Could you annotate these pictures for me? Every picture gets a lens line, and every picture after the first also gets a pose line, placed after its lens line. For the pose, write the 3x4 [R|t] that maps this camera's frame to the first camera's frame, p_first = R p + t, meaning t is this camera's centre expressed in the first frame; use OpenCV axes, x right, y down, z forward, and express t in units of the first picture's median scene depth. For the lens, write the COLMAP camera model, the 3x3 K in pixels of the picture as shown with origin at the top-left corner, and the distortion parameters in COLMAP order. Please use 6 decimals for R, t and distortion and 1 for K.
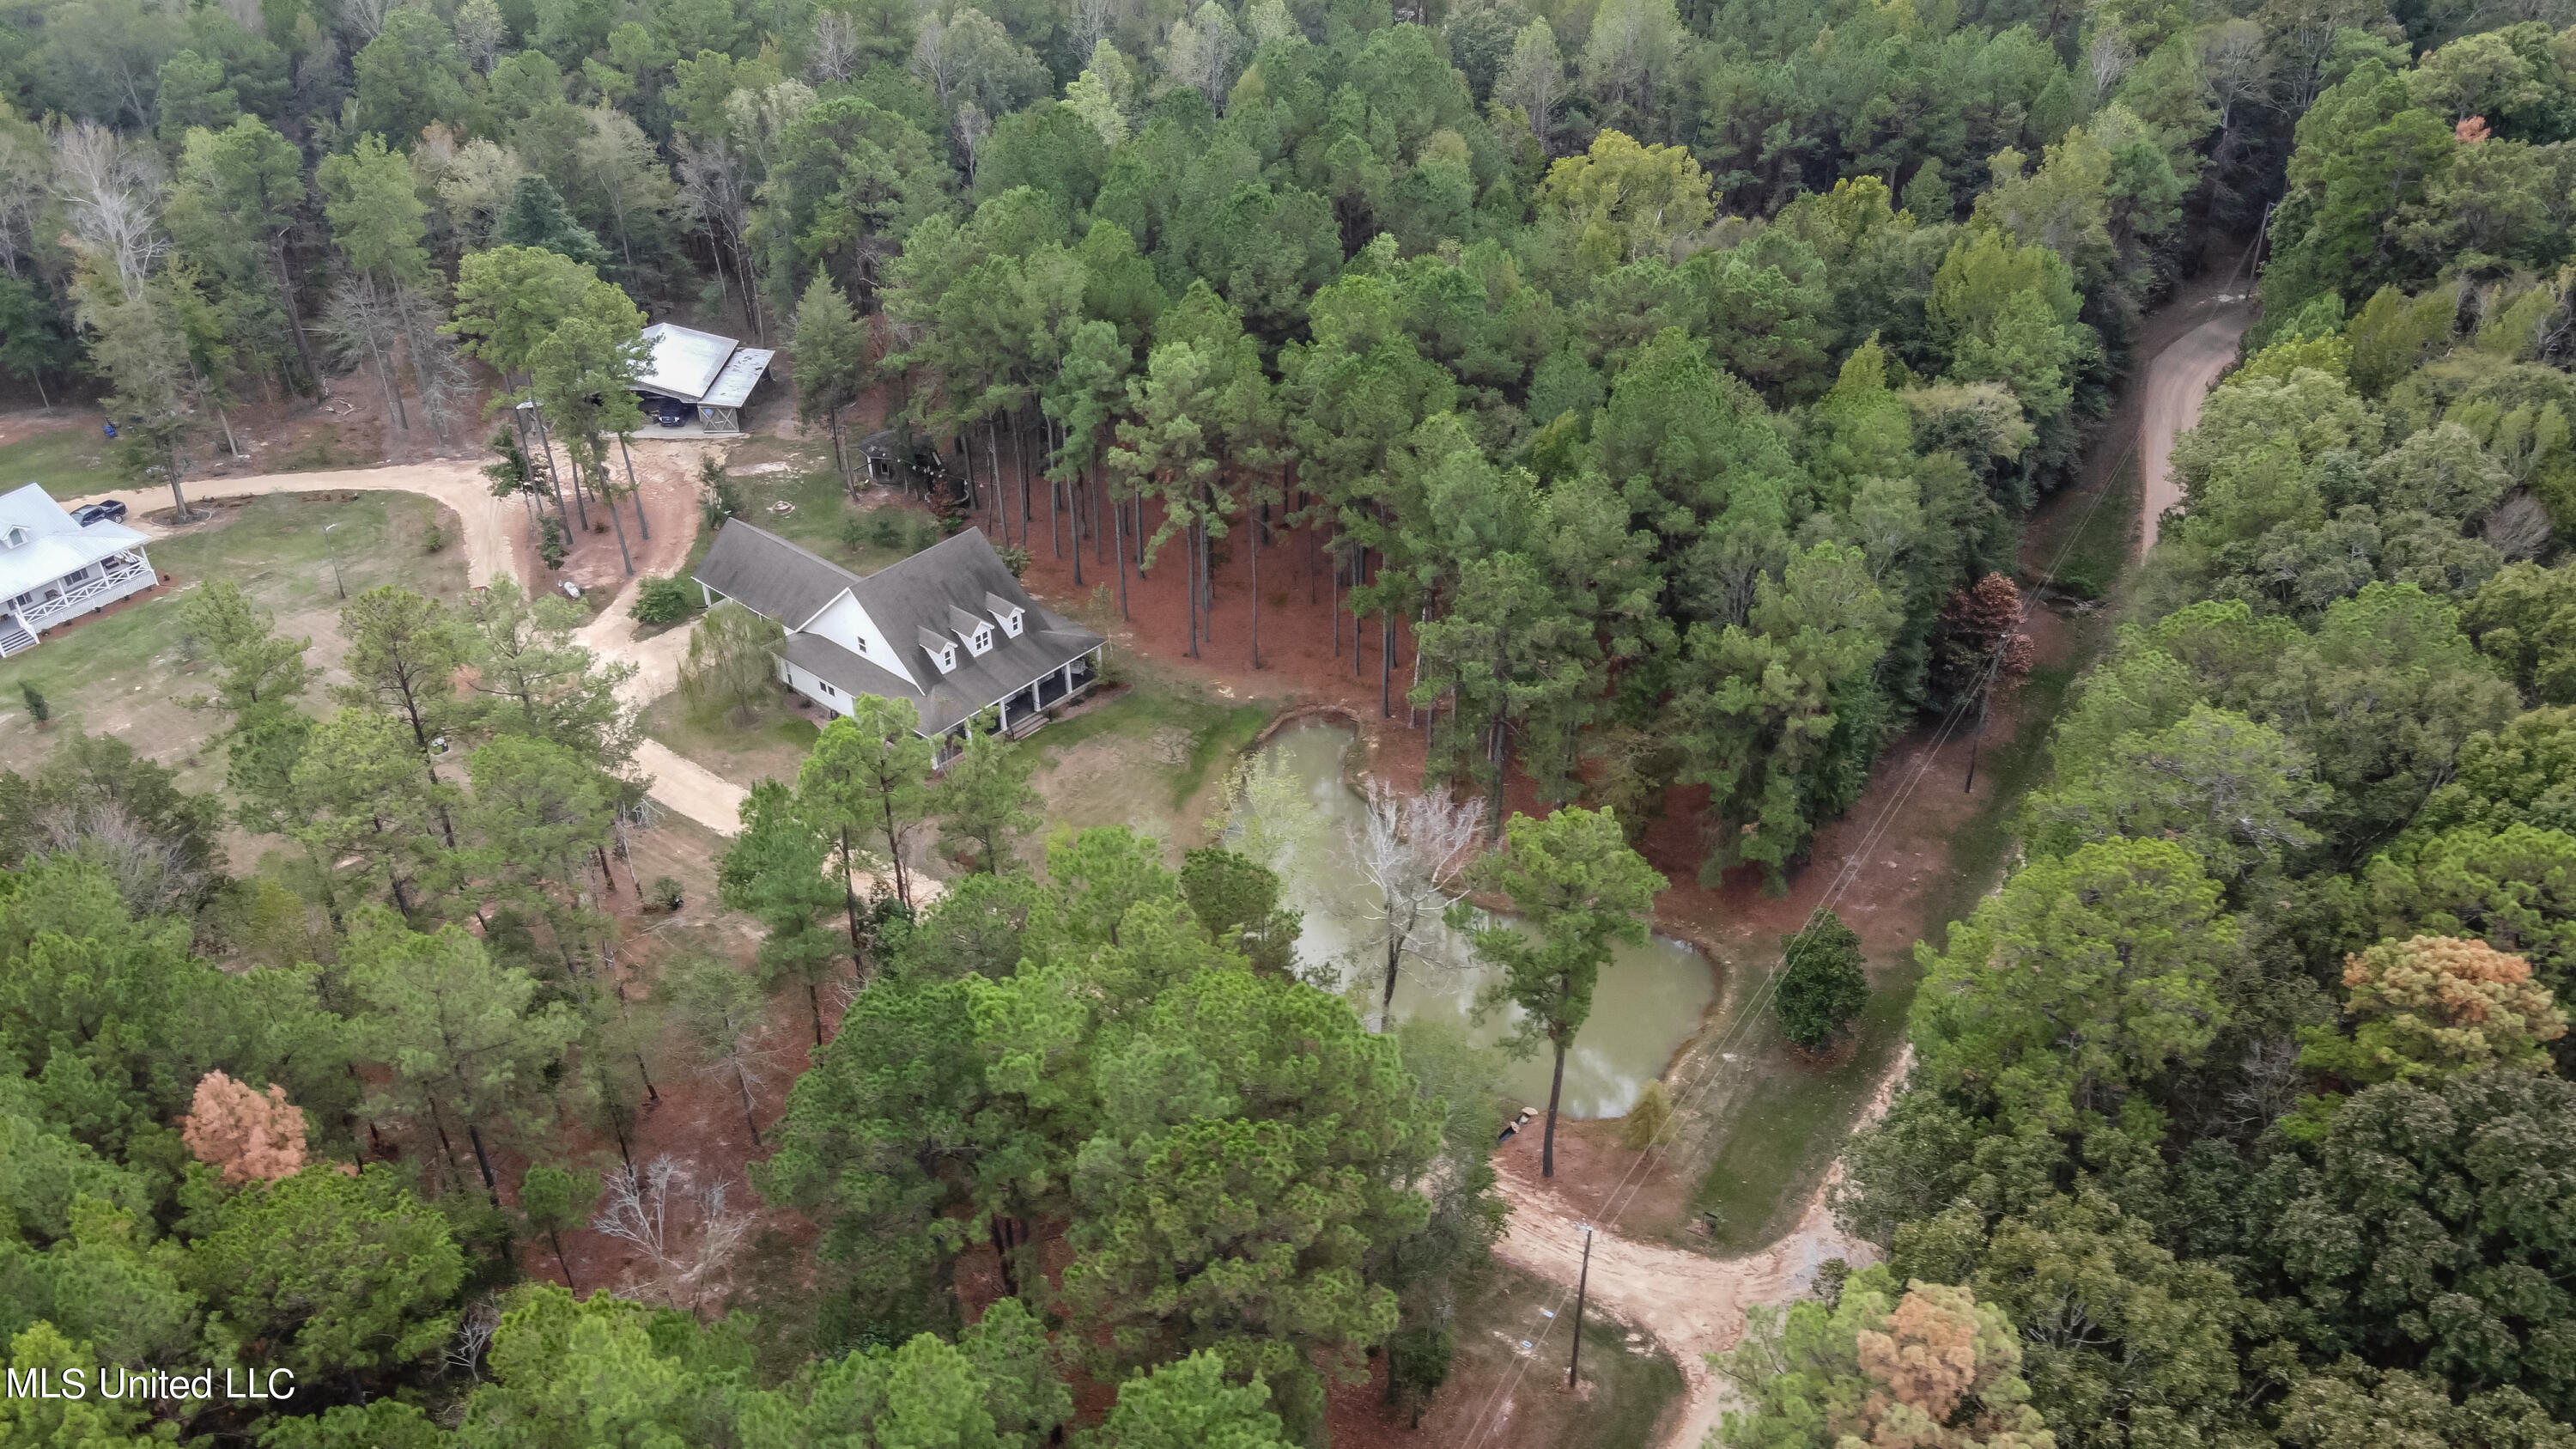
lens RADIAL K [[1970.5, 0, 1284.8], [0, 1970.5, 729.3], [0, 0, 1]] dist [0.000878, 0.019944]
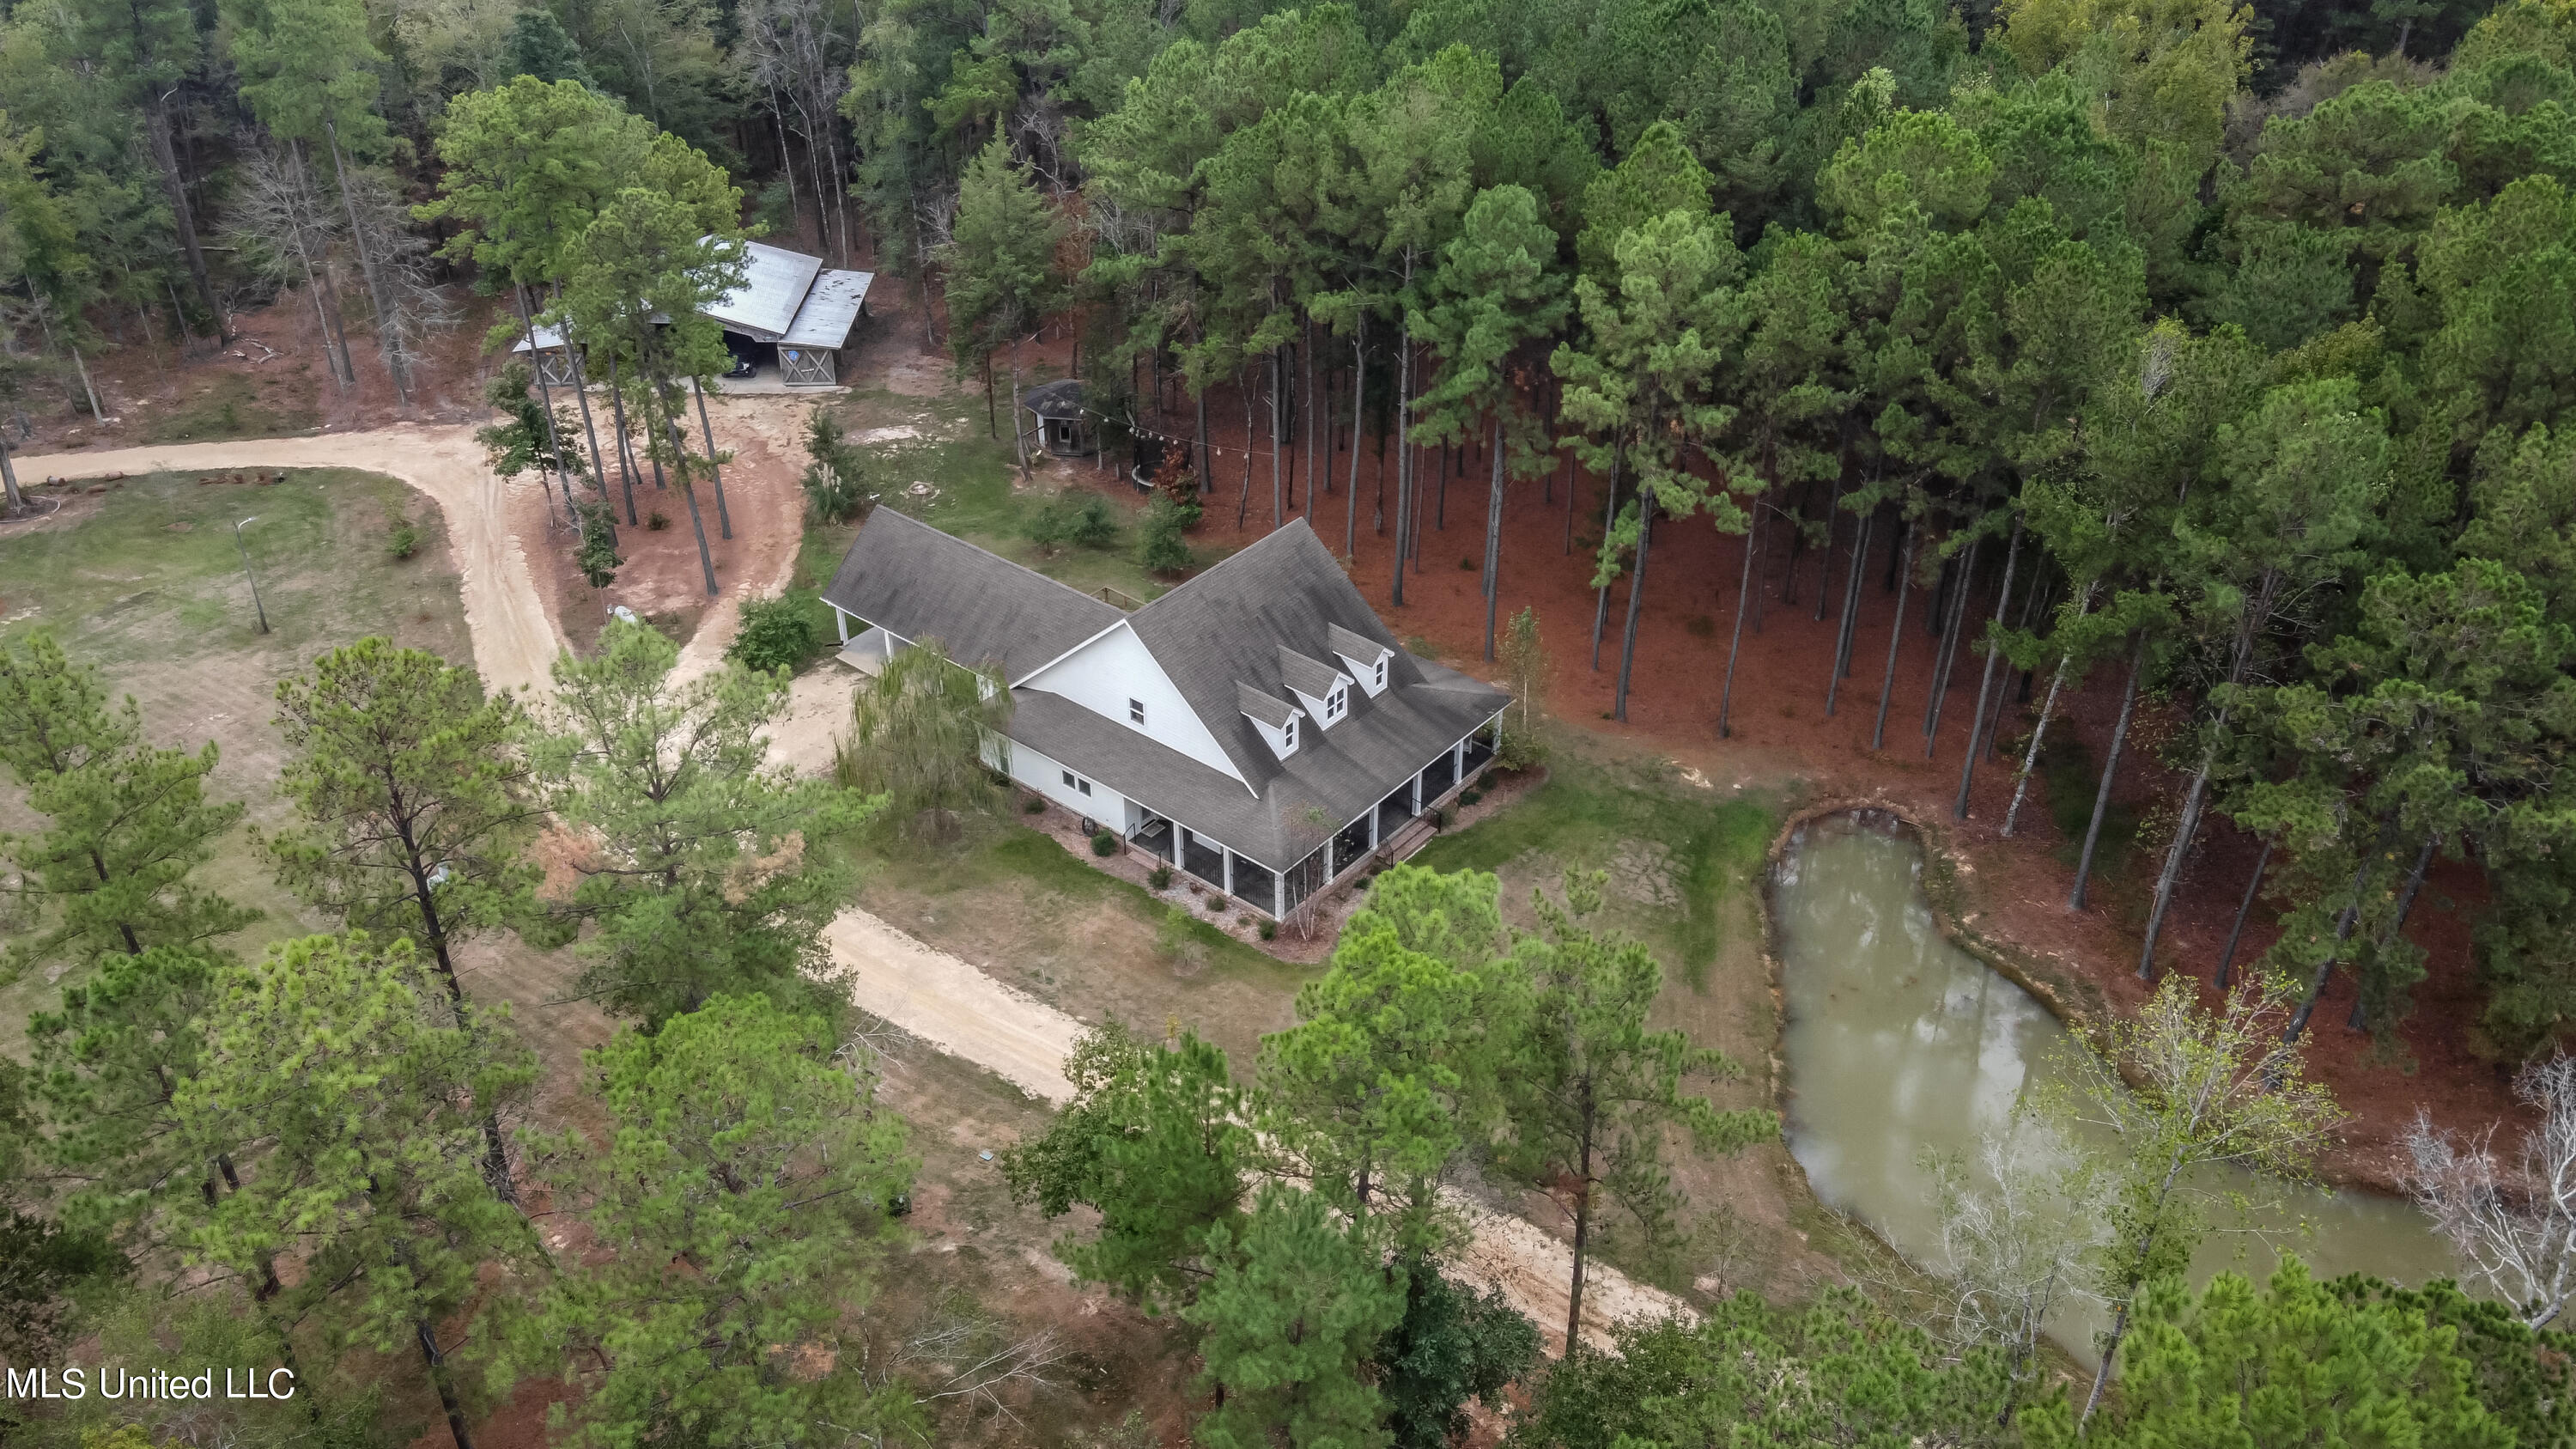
lens RADIAL K [[1970.5, 0, 1284.5], [0, 1970.5, 724.5], [0, 0, 1]] dist [0.000878, 0.019944]
pose [[0.999217, -0.007882, 0.038775, -0.169709], [0.007828, 0.999968, 0.001534, -0.034837], [-0.038786, -0.001229, 0.999247, 0.342345]]
